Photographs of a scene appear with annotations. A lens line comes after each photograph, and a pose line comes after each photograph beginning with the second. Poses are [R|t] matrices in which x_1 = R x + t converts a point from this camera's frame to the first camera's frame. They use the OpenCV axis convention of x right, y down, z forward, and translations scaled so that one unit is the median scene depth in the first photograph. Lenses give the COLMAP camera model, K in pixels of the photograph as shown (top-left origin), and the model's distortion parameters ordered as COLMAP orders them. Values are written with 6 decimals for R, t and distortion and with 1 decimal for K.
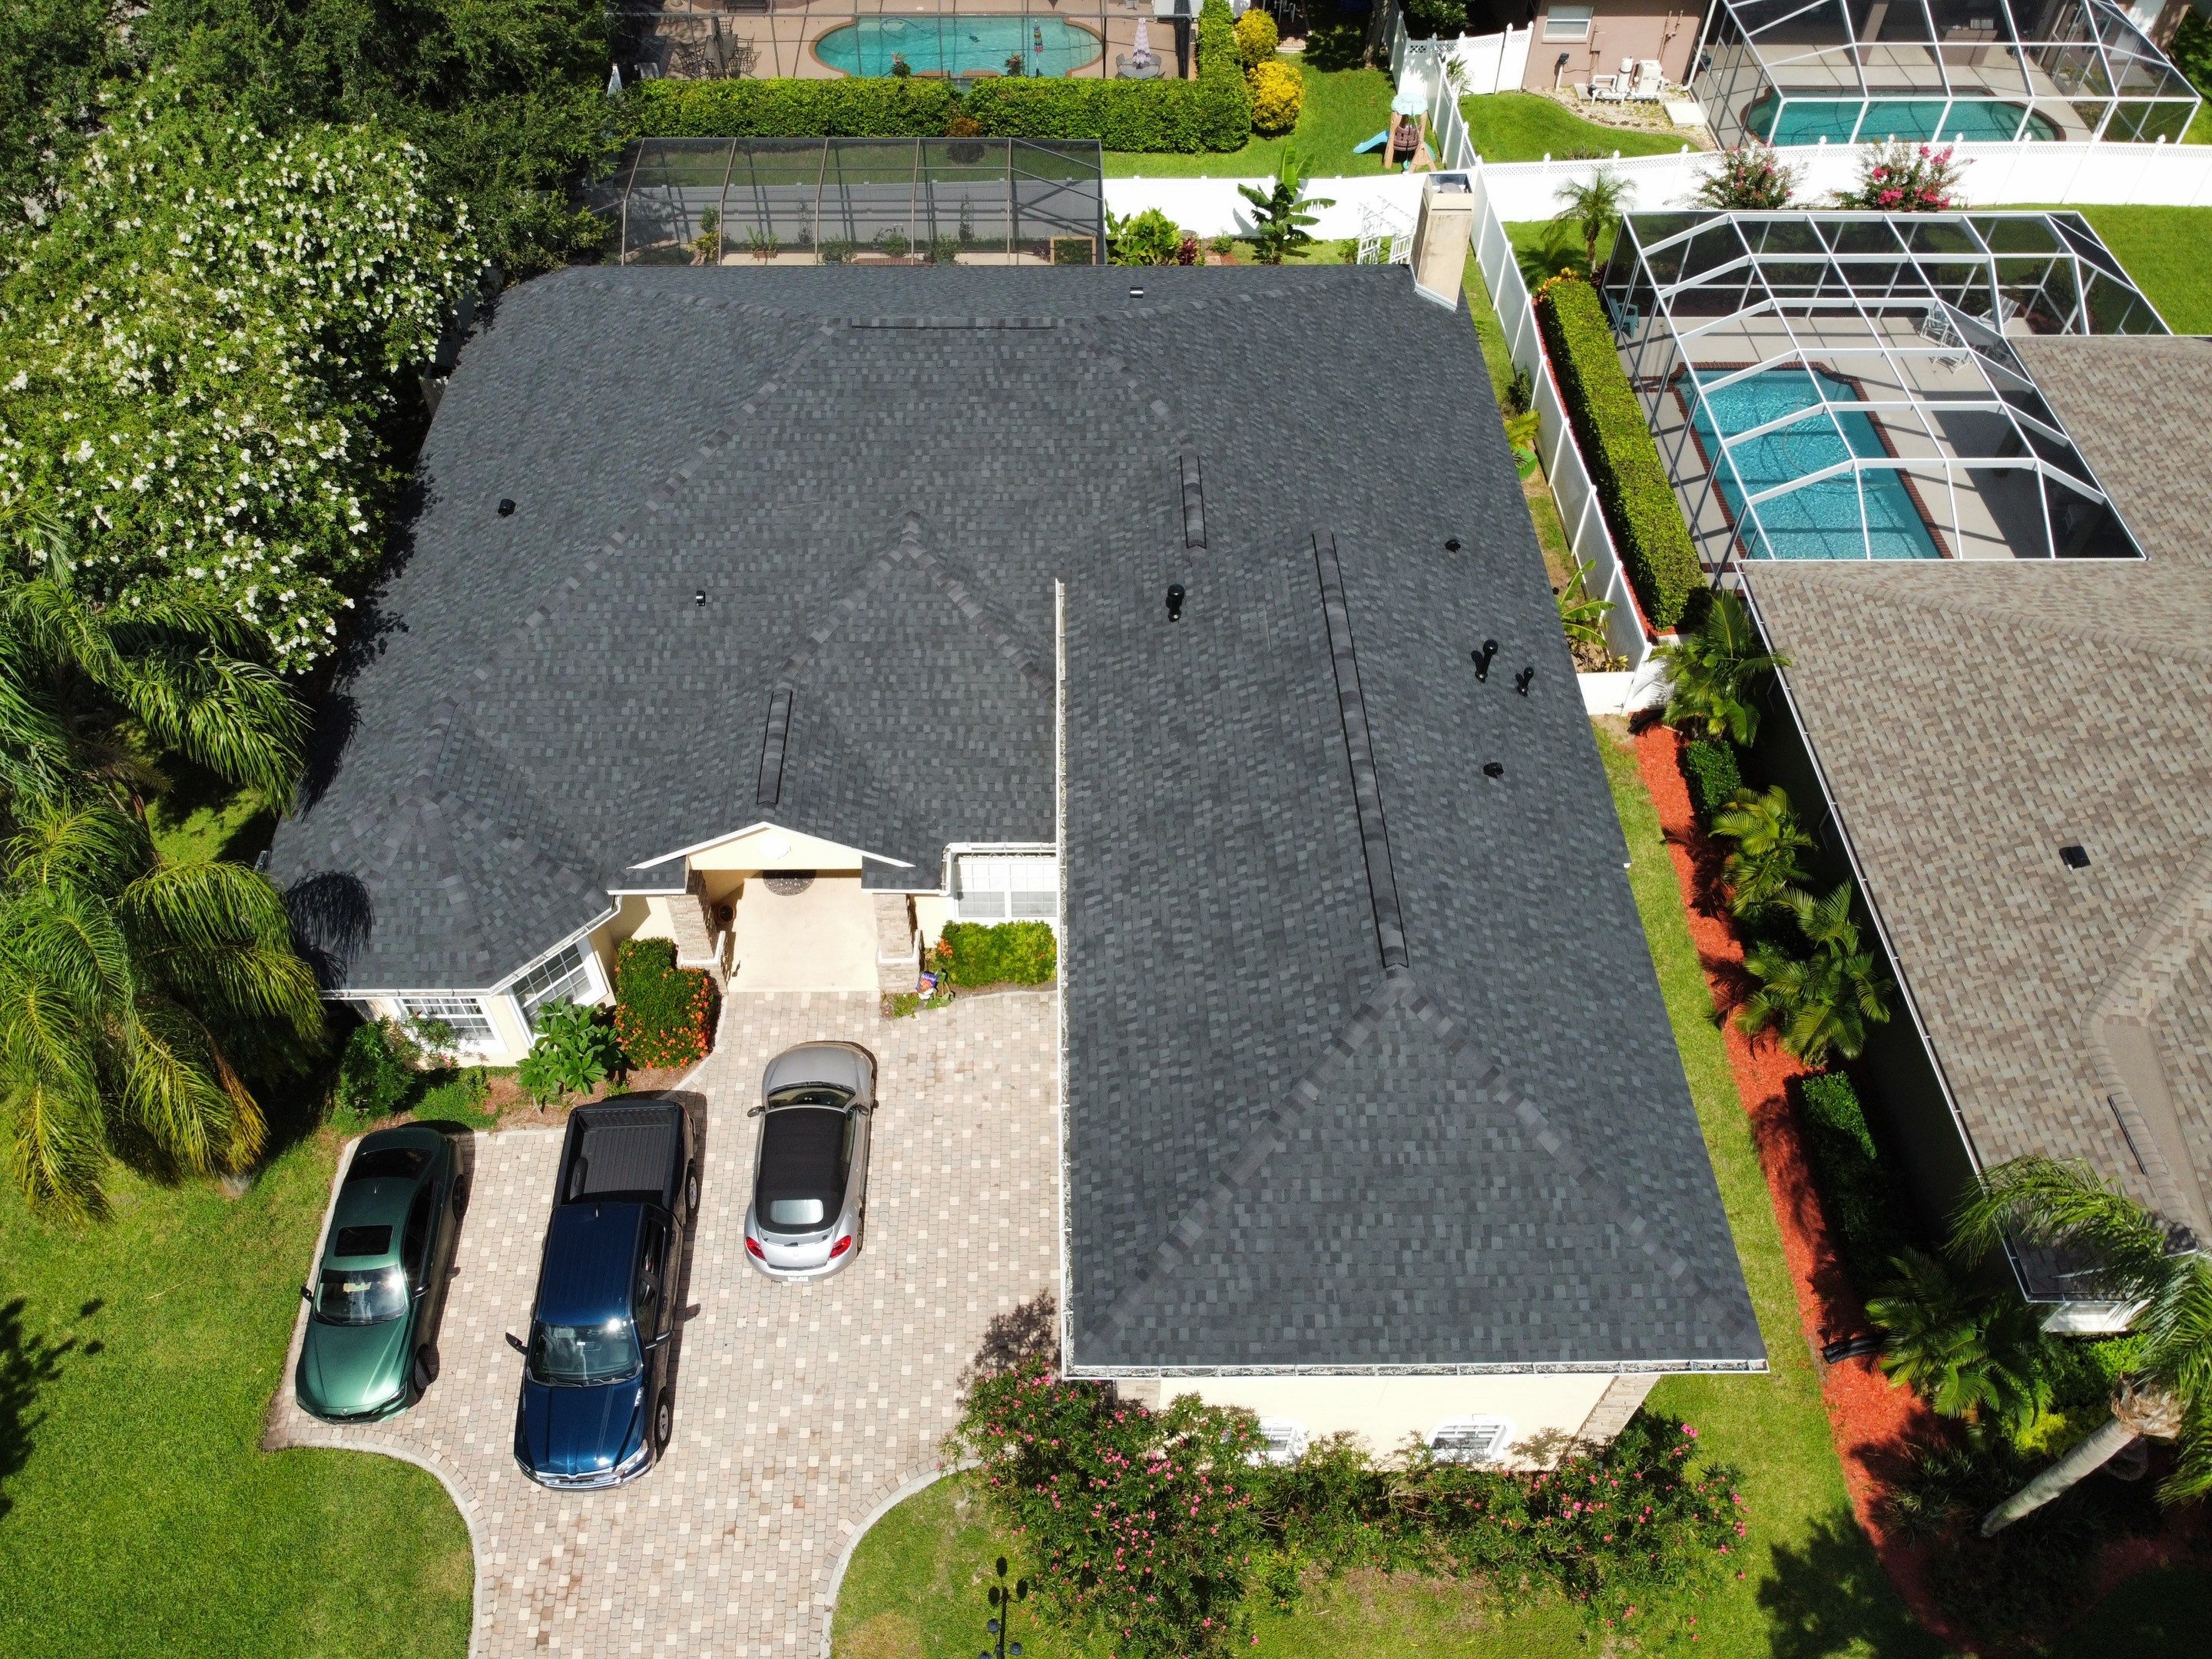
lens RADIAL K [[1673.0, 0, 1075.6], [0, 1673.0, 820.2], [0, 0, 1]] dist [0.005322, -0.013136]
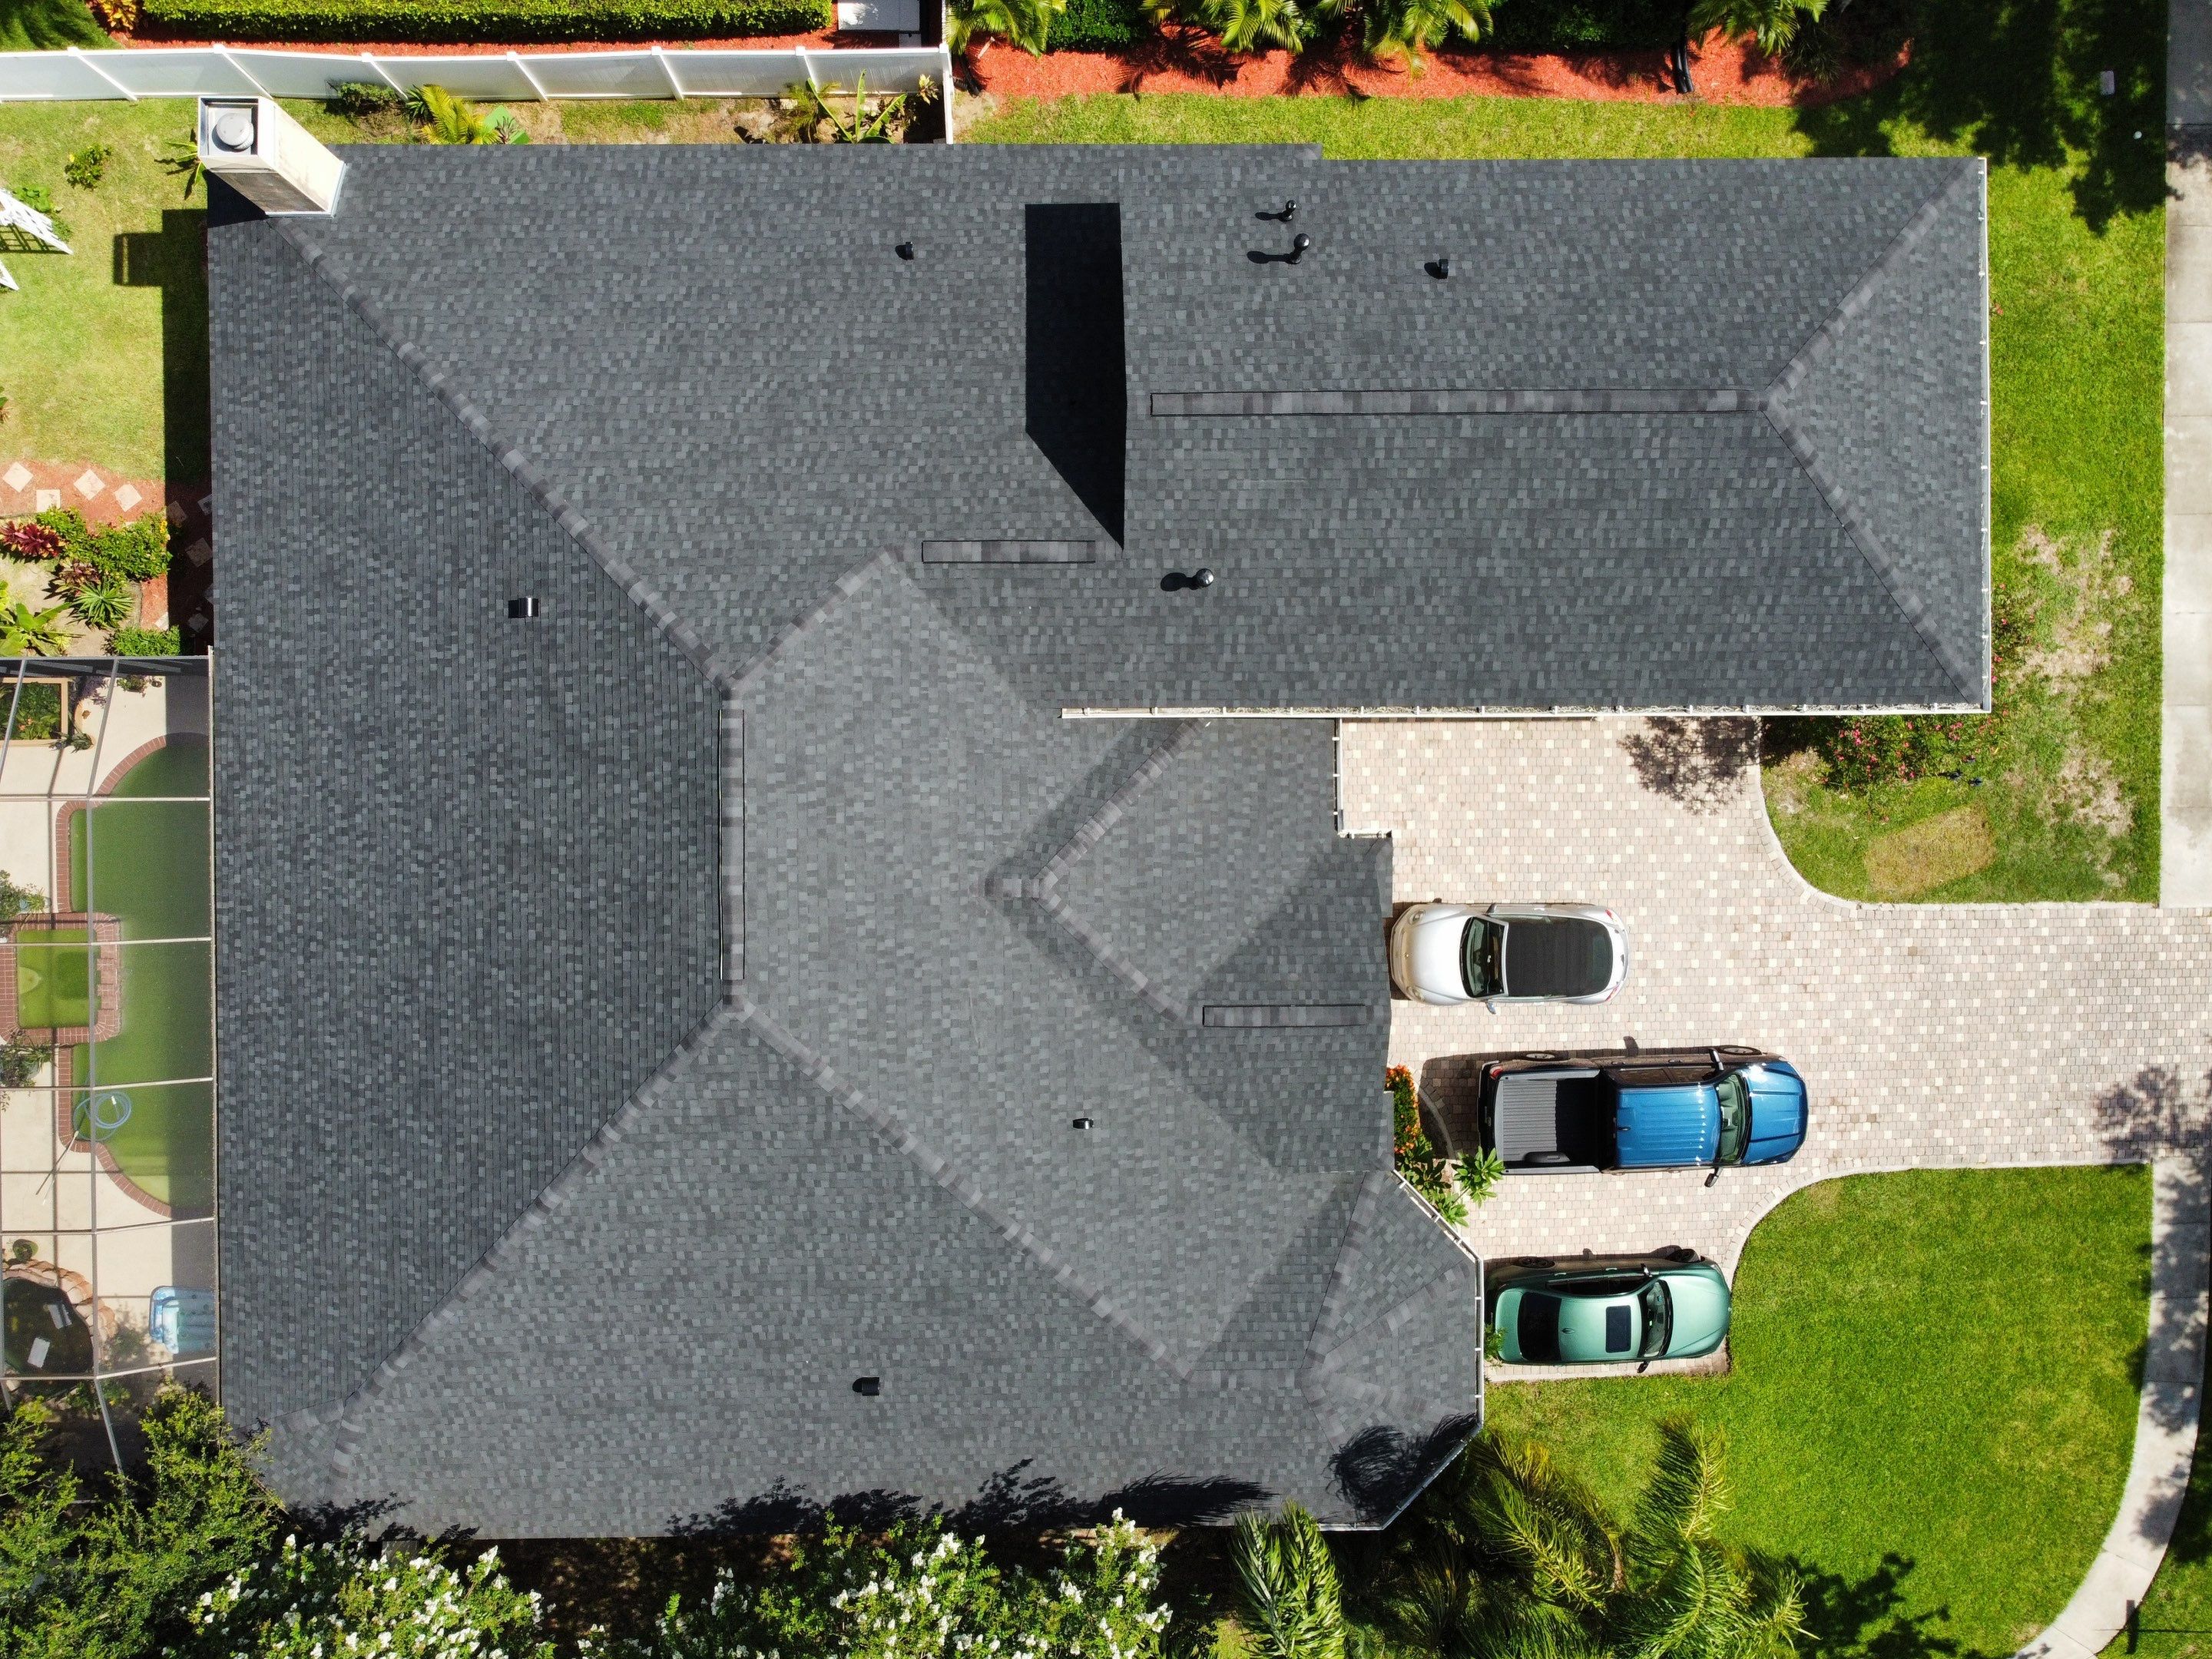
lens RADIAL K [[1673.0, 0, 1081.4], [0, 1673.0, 809.2], [0, 0, 1]] dist [0.005322, -0.013136]
pose [[0.004834, -0.999949, -0.008908, -0.055500], [0.750267, -0.002263, 0.661131, -0.778038], [-0.661117, -0.009880, 0.750218, 0.371732]]
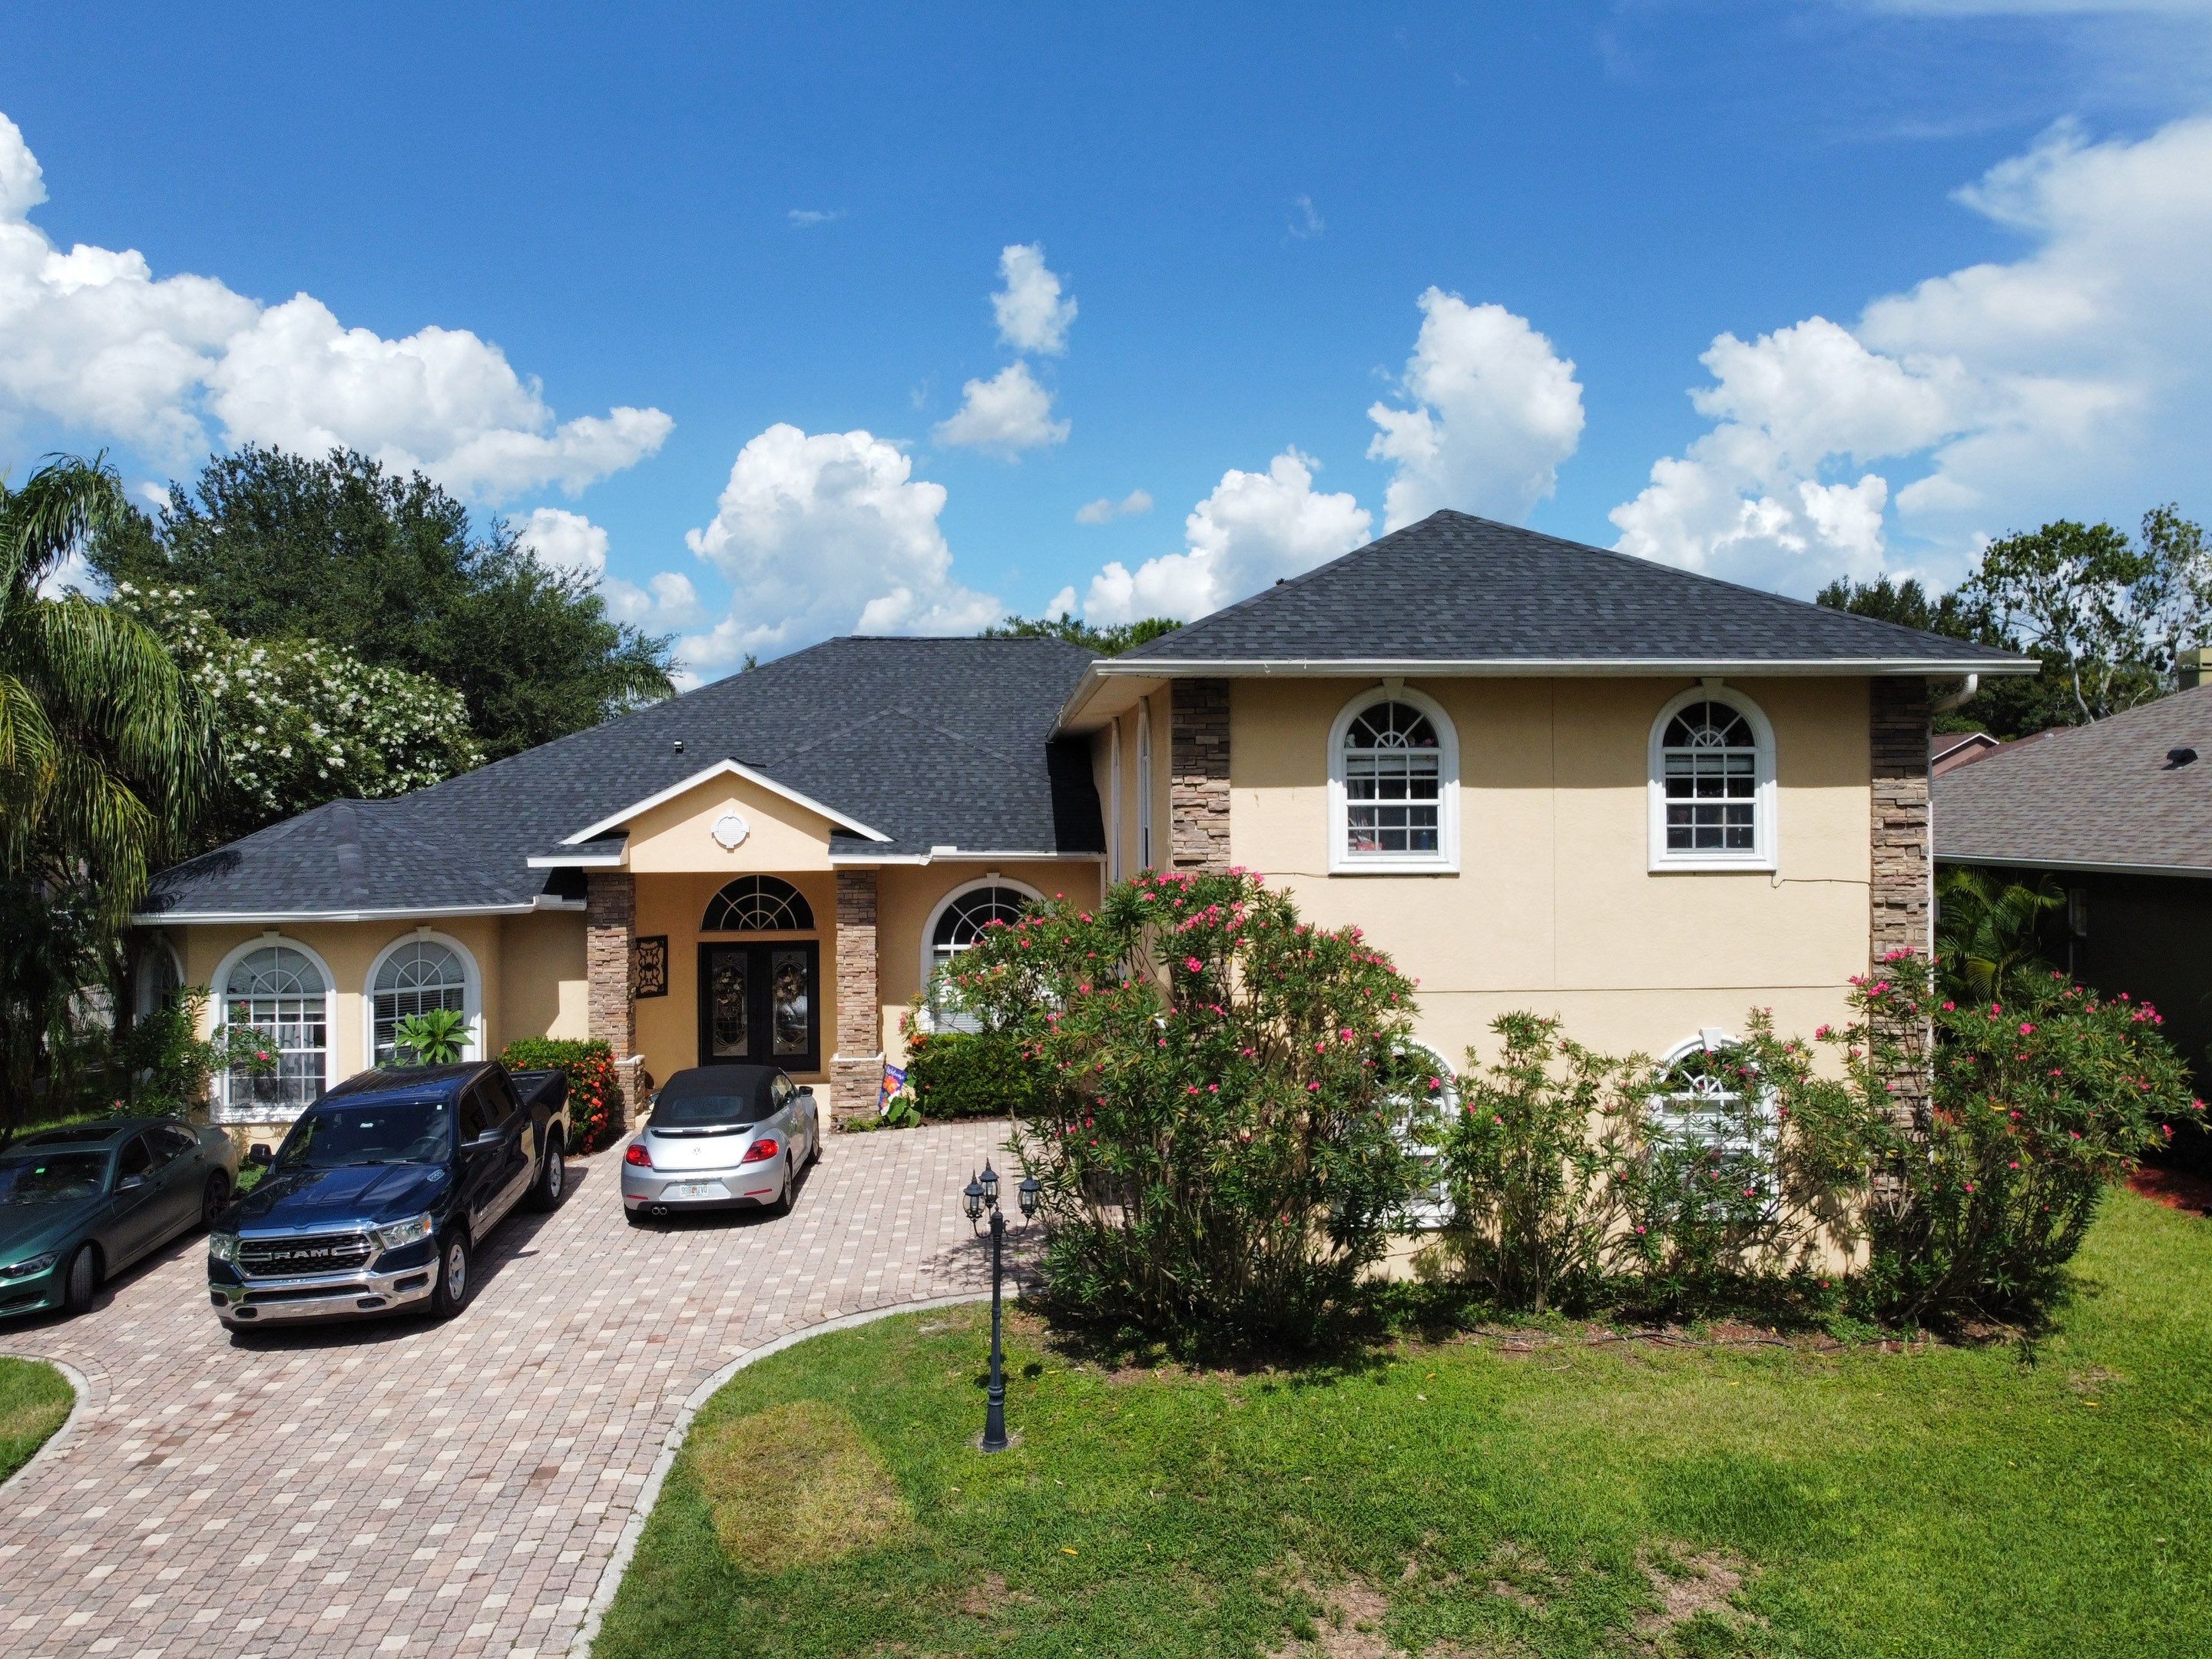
lens RADIAL K [[1673.0, 0, 1078.7], [0, 1673.0, 813.7], [0, 0, 1]] dist [0.005322, -0.013136]
pose [[0.999233, -0.014434, 0.036406, -0.030962], [0.037101, 0.646541, -0.761976, 0.696407], [-0.012540, 0.762743, 0.646581, 0.433571]]
